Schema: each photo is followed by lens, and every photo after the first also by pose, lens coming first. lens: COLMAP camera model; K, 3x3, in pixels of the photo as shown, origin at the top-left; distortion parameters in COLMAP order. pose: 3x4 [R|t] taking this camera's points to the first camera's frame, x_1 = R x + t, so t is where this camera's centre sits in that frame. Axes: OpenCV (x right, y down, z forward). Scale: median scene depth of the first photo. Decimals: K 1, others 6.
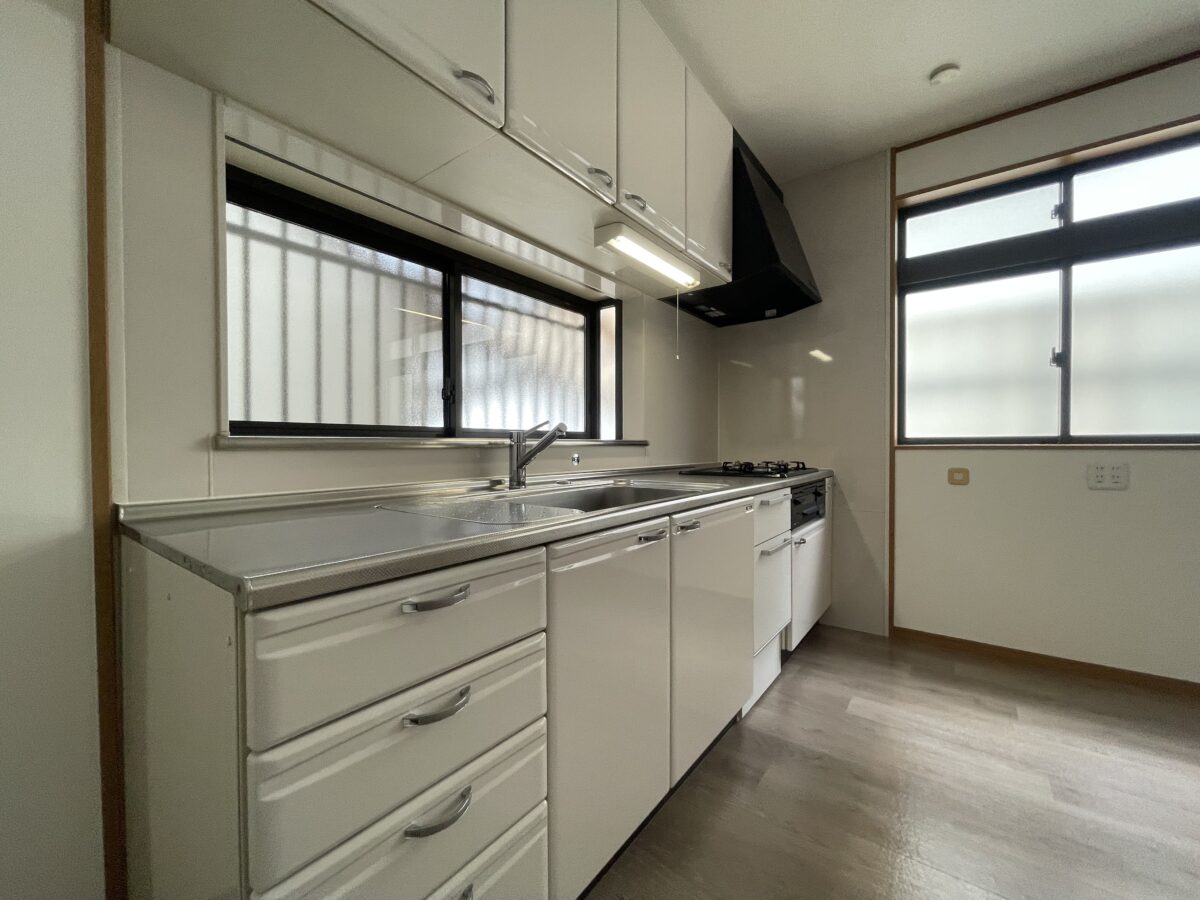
lens RADIAL K [[488.7, 0, 592.7], [0, 488.7, 452.0], [0, 0, 1]] dist [-0.004585, -0.000033]
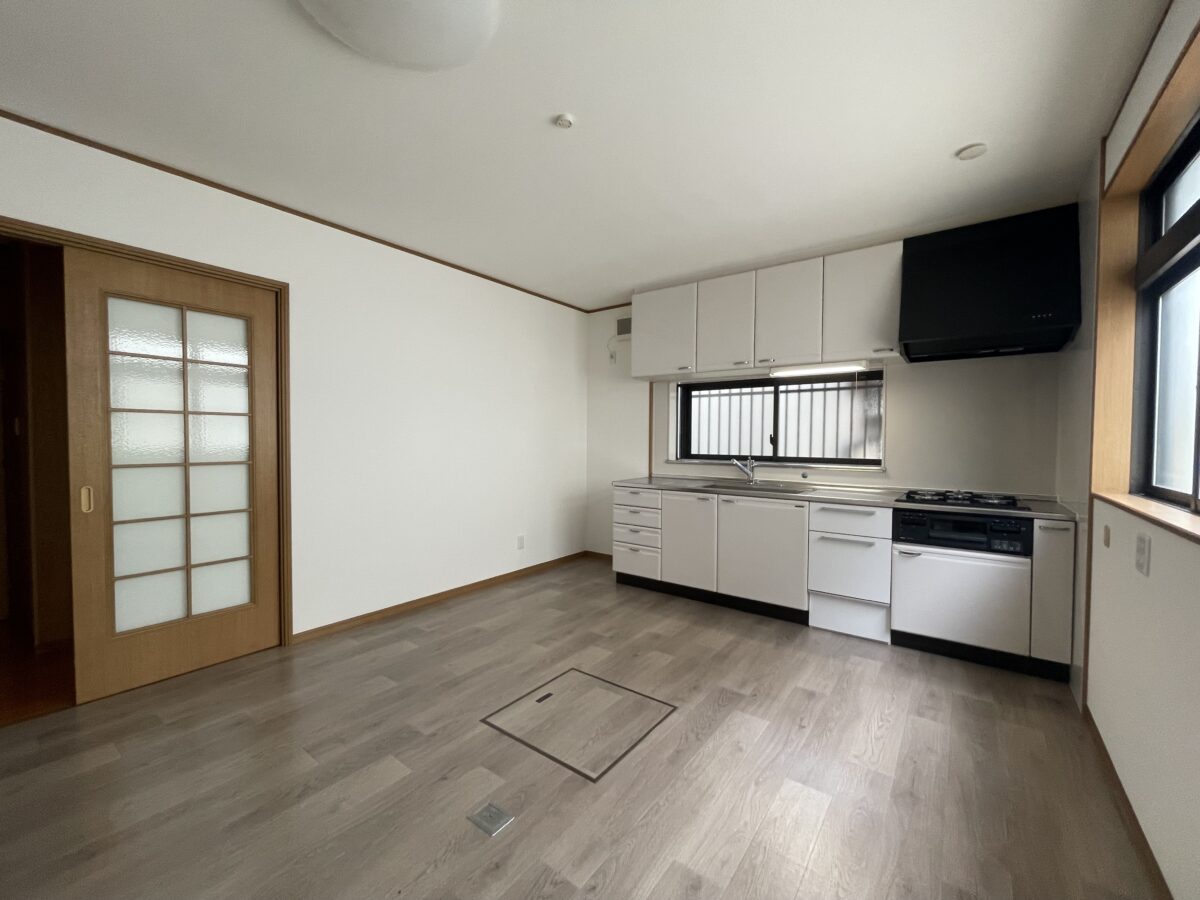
lens RADIAL K [[488.7, 0, 592.7], [0, 488.7, 452.0], [0, 0, 1]] dist [-0.004585, -0.000033]
pose [[0.007503, 0.029481, -0.999537, 1.752174], [-0.020359, 0.999363, 0.029324, -0.108185], [0.999765, 0.020129, 0.008098, 0.148662]]
